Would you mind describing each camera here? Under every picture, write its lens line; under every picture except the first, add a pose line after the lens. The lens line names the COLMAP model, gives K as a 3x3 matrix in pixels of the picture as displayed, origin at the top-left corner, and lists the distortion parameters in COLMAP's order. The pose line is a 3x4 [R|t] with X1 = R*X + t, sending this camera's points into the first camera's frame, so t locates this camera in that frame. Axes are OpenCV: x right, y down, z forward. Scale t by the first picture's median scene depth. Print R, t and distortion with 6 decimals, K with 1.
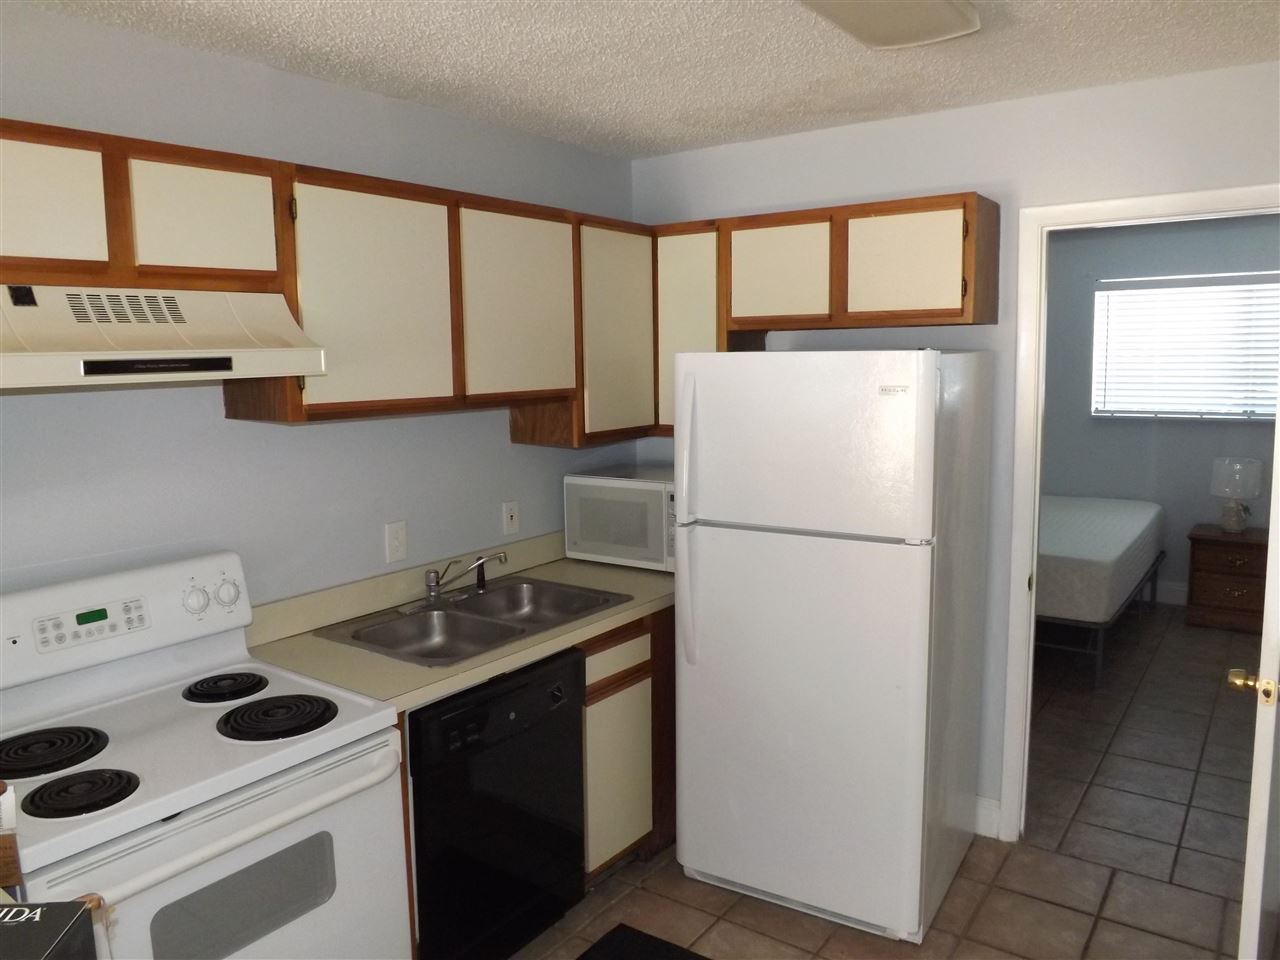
lens RADIAL K [[953.6, 0, 635.3], [0, 953.6, 482.1], [0, 0, 1]] dist [-0.032387, 0.008783]
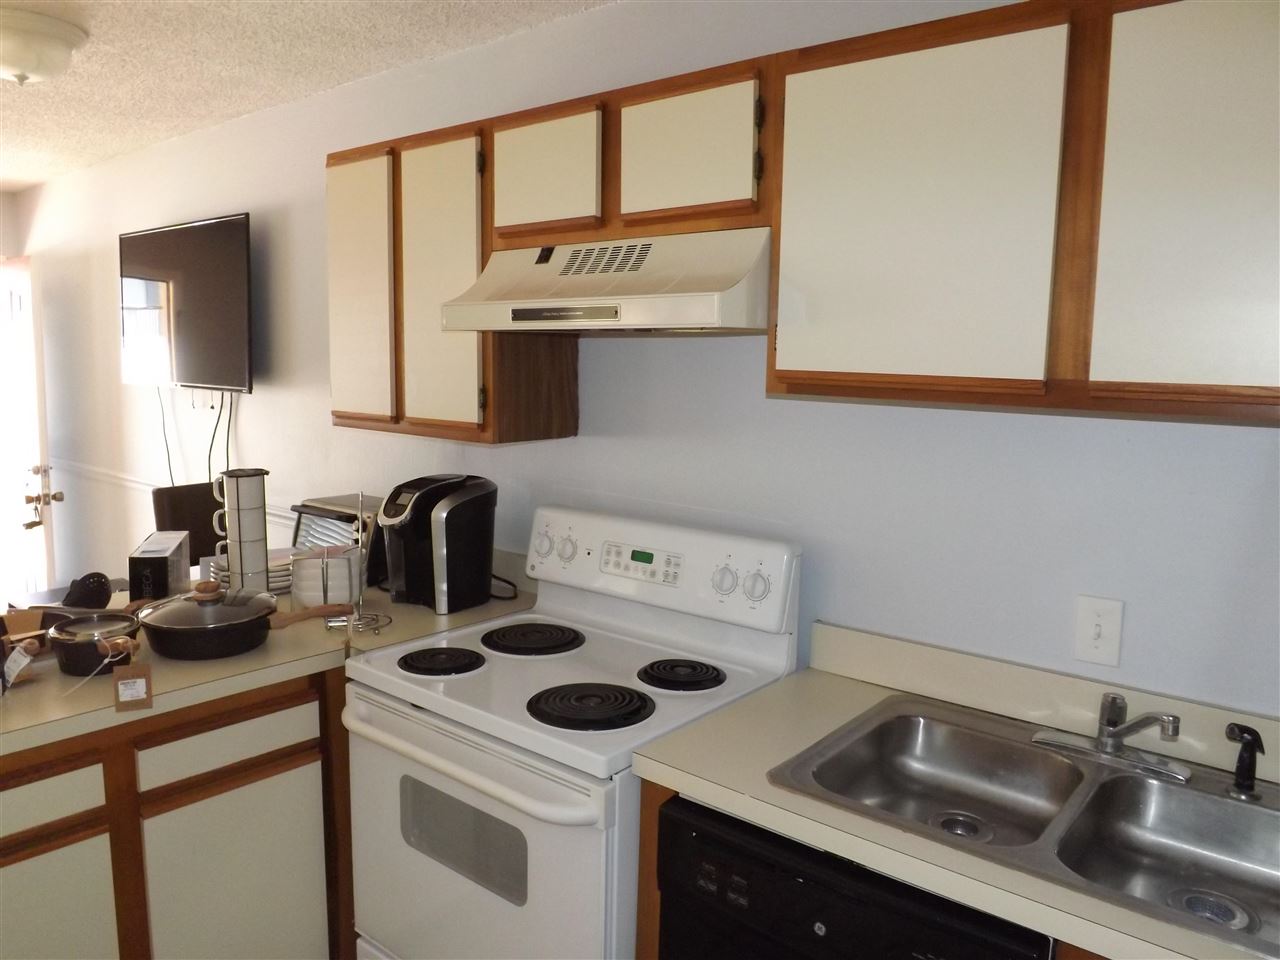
lens RADIAL K [[953.6, 0, 637.9], [0, 953.6, 486.7], [0, 0, 1]] dist [-0.032387, 0.008783]
pose [[-0.070006, 0.145765, -0.986839, 0.463658], [-0.154880, 0.975682, 0.155104, -0.098261], [0.985450, 0.163700, -0.045728, 1.011547]]
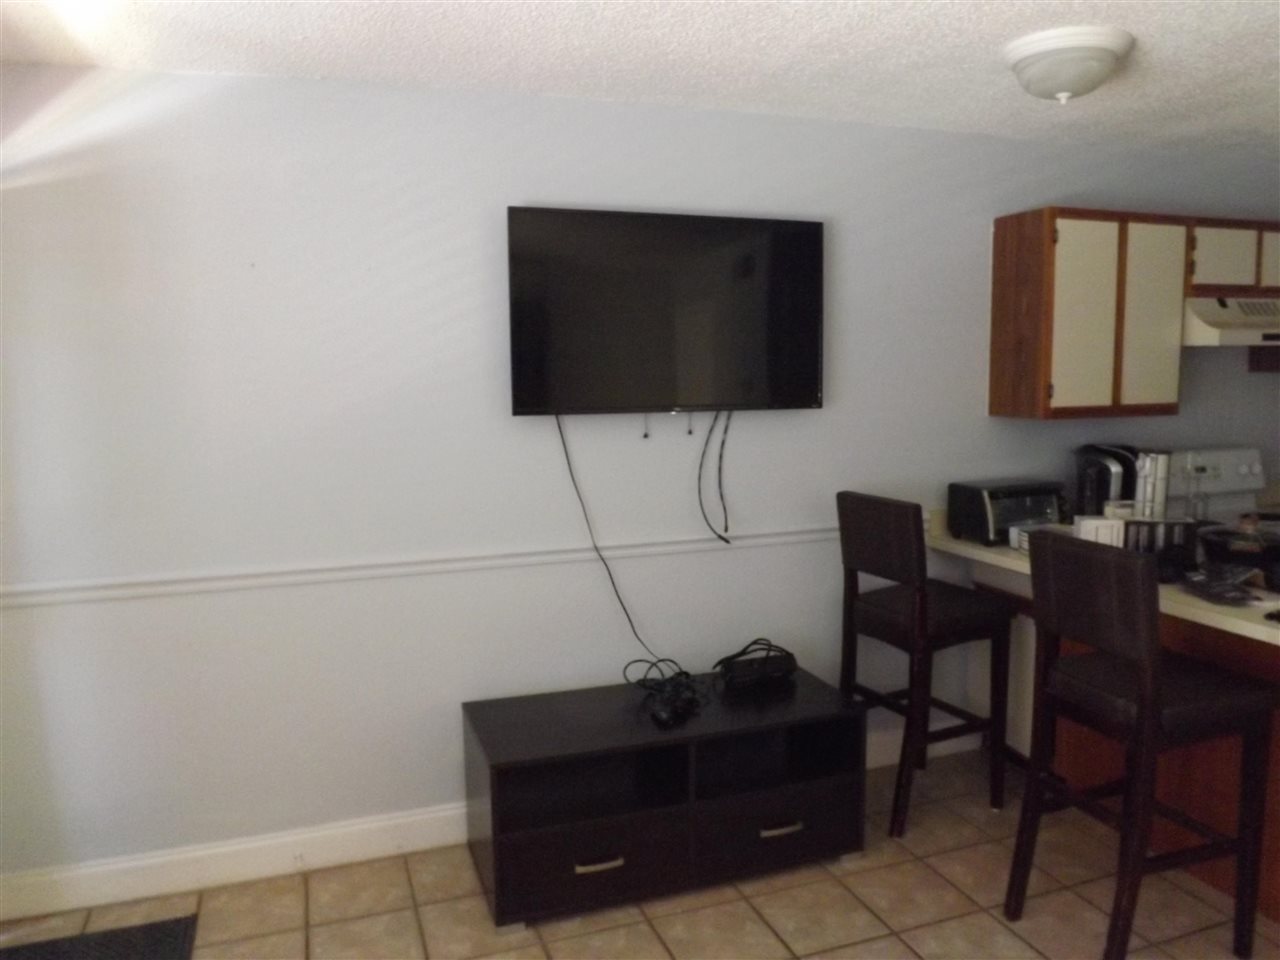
lens RADIAL K [[953.6, 0, 642.0], [0, 953.6, 478.4], [0, 0, 1]] dist [-0.032387, 0.008783]
pose [[0.820242, 0.074115, -0.567194, -0.409525], [-0.087085, 0.996192, 0.004234, 0.246626], [0.565348, 0.045921, 0.823573, -1.205101]]
